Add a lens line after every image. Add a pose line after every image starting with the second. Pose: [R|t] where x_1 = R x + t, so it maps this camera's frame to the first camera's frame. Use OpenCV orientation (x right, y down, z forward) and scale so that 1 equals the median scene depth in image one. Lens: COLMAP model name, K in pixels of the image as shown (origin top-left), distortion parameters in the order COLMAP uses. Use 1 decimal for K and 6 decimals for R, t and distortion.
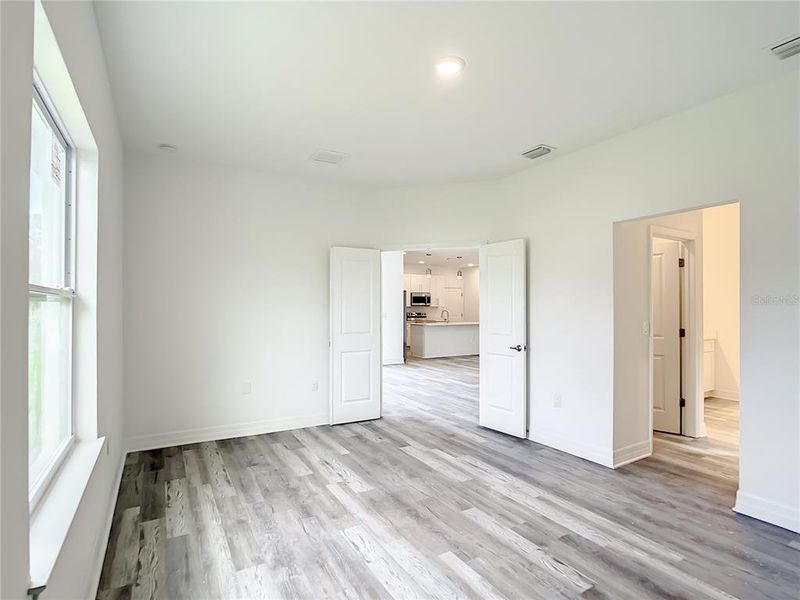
lens RADIAL K [[421.1, 0, 402.5], [0, 421.1, 304.5], [0, 0, 1]] dist [-0.009107, 0.002734]
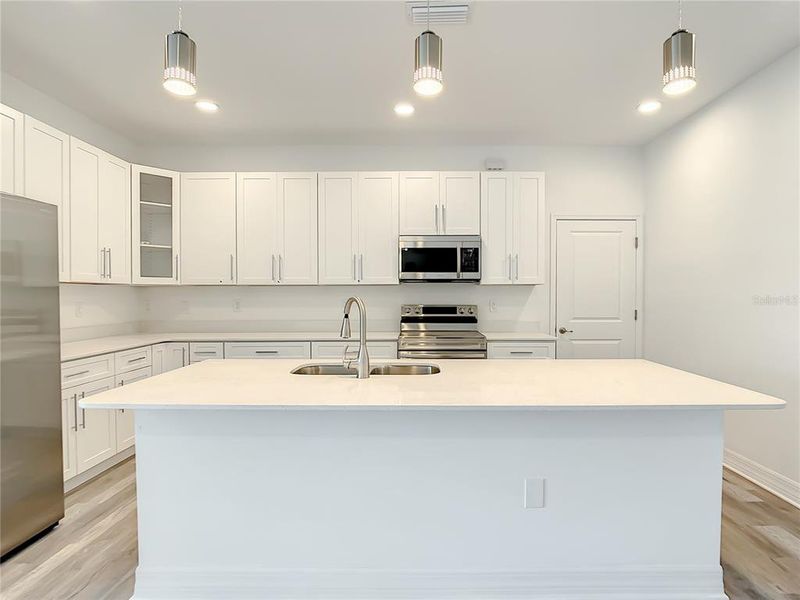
lens RADIAL K [[486.1, 0, 403.1], [0, 486.1, 302.6], [0, 0, 1]] dist [-0.008152, -0.000249]
pose [[0.865054, 0.003213, -0.501669, 0.184491], [0.005170, 0.999869, 0.015318, 0.011846], [0.501652, -0.015845, 0.864924, 0.697006]]
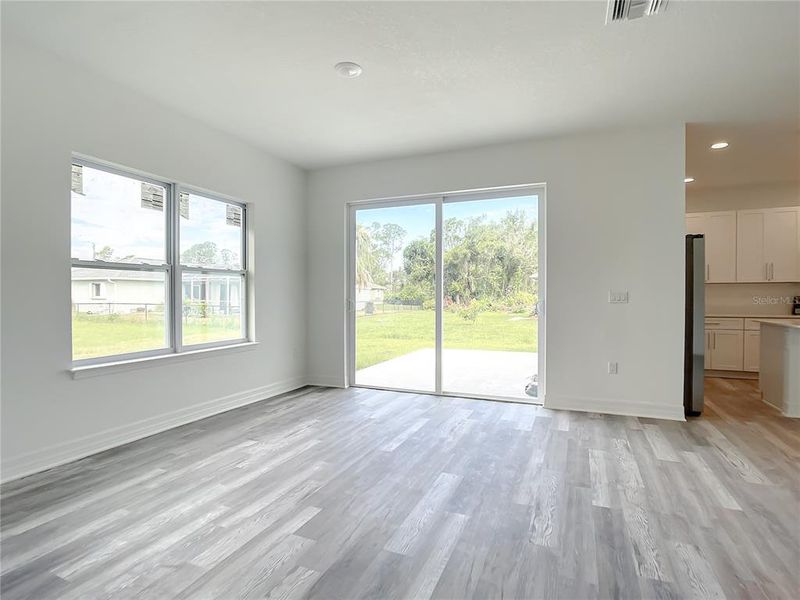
lens RADIAL K [[421.1, 0, 393.6], [0, 421.1, 304.6], [0, 0, 1]] dist [-0.009107, 0.002734]
pose [[0.599484, 0.006374, -0.800362, 0.107079], [0.011214, 0.999803, 0.016361, 0.015927], [0.800308, -0.018784, 0.599294, 0.401102]]
